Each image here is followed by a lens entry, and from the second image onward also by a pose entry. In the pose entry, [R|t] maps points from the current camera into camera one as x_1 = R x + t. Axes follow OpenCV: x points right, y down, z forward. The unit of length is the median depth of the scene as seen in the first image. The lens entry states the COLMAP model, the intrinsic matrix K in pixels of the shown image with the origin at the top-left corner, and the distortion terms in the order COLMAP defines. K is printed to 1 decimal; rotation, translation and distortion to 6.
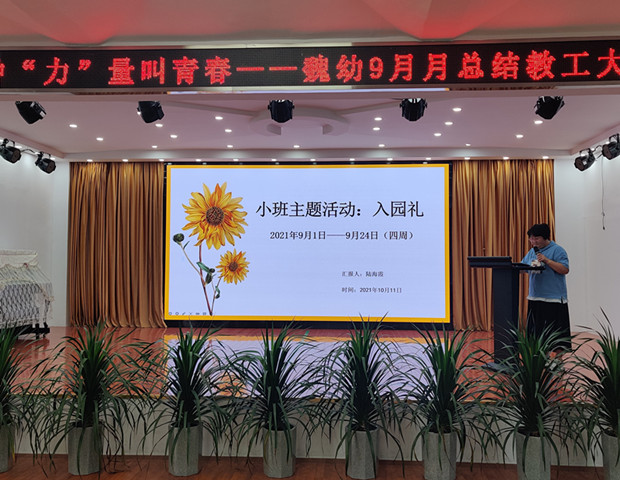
lens RADIAL K [[554.1, 0, 314.4], [0, 554.1, 241.2], [0, 0, 1]] dist [-0.019120, 0.110793]
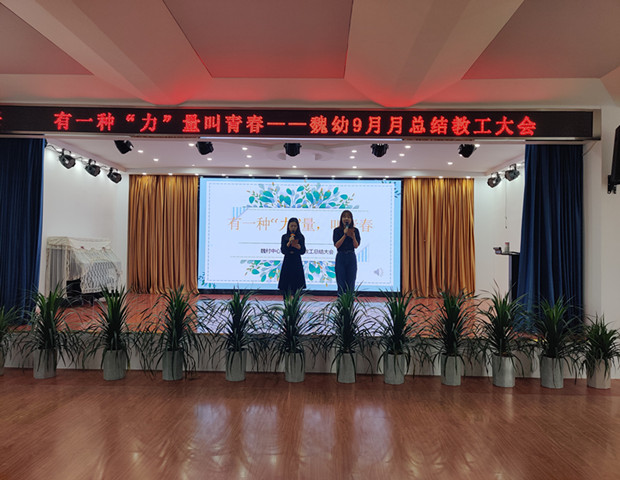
lens RADIAL K [[434.7, 0, 310.0], [0, 434.7, 240.0], [0, 0, 1]] dist [0.001636, 0.064431]
pose [[0.999240, 0.011102, 0.037378, -0.062684], [-0.011798, 0.999760, 0.018441, -0.009754], [-0.037164, -0.018868, 0.999131, -0.221845]]
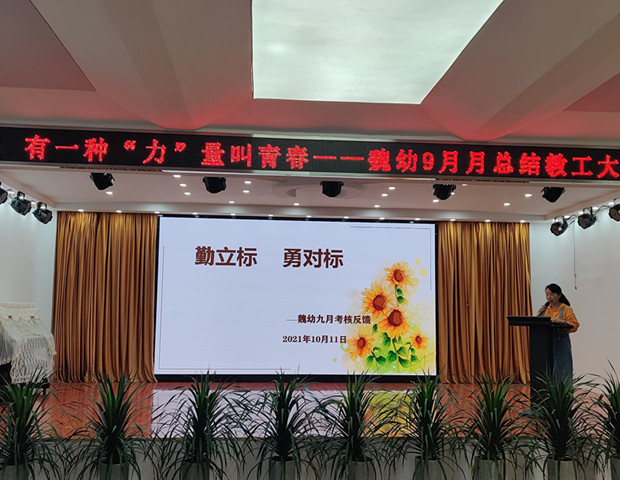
lens RADIAL K [[627.9, 0, 309.7], [0, 627.9, 257.5], [0, 0, 1]] dist [0.041961, -0.028879]
pose [[0.990161, 0.020375, 0.138440, -0.328895], [-0.013958, 0.998790, -0.047166, -0.032857], [-0.139234, 0.044769, 0.989247, -0.316211]]
